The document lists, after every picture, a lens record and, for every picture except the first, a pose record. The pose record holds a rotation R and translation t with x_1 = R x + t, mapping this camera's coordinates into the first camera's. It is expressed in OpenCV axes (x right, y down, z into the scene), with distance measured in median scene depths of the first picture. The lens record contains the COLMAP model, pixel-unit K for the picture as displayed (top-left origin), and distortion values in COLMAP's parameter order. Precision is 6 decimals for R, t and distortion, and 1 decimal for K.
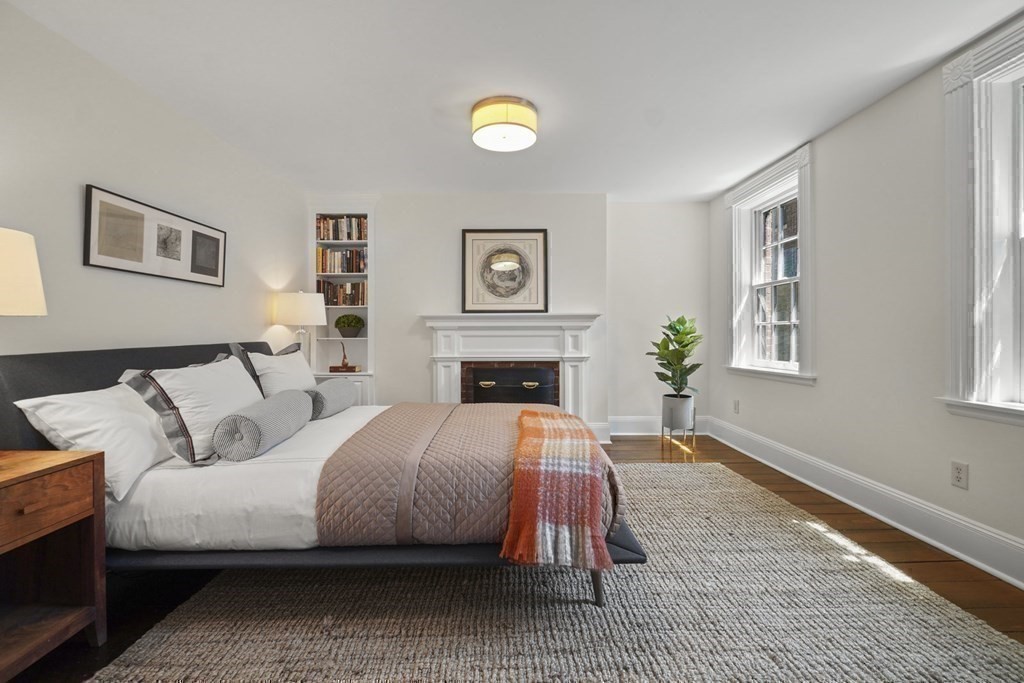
lens RADIAL K [[438.5, 0, 512.0], [0, 438.5, 341.5], [0, 0, 1]] dist [0.000847, -0.000099]
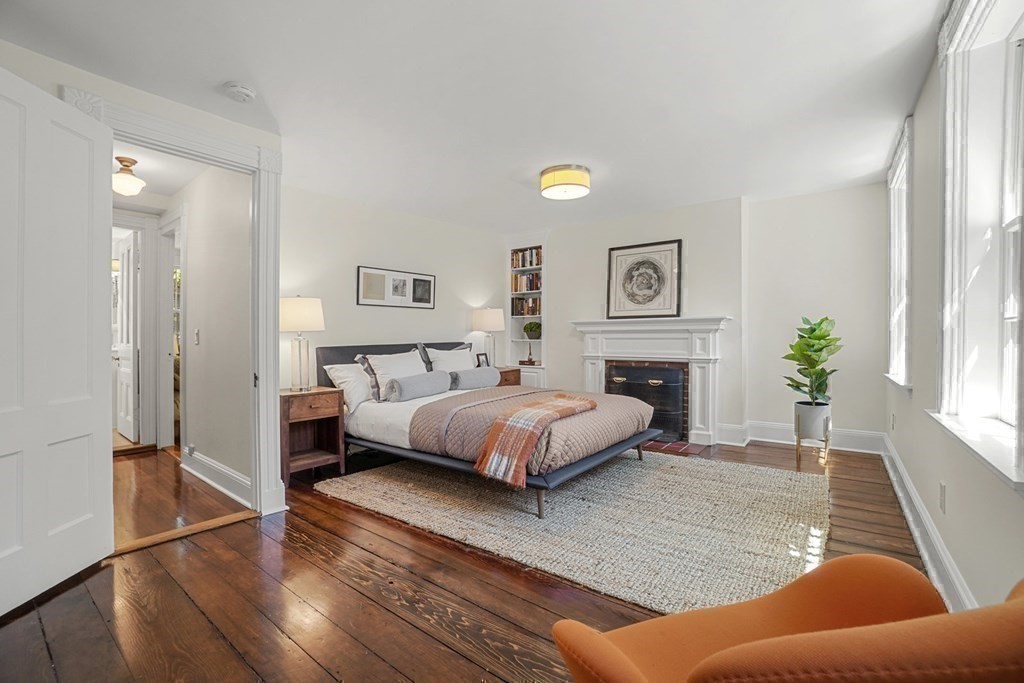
lens RADIAL K [[434.0, 0, 512.0], [0, 434.0, 341.5], [0, 0, 1]] dist [-0.038016, -0.000016]
pose [[0.803040, 0.006534, -0.595889, 0.389661], [-0.007948, 0.999968, 0.000255, -0.002330], [0.595872, 0.004531, 0.803067, -0.098309]]
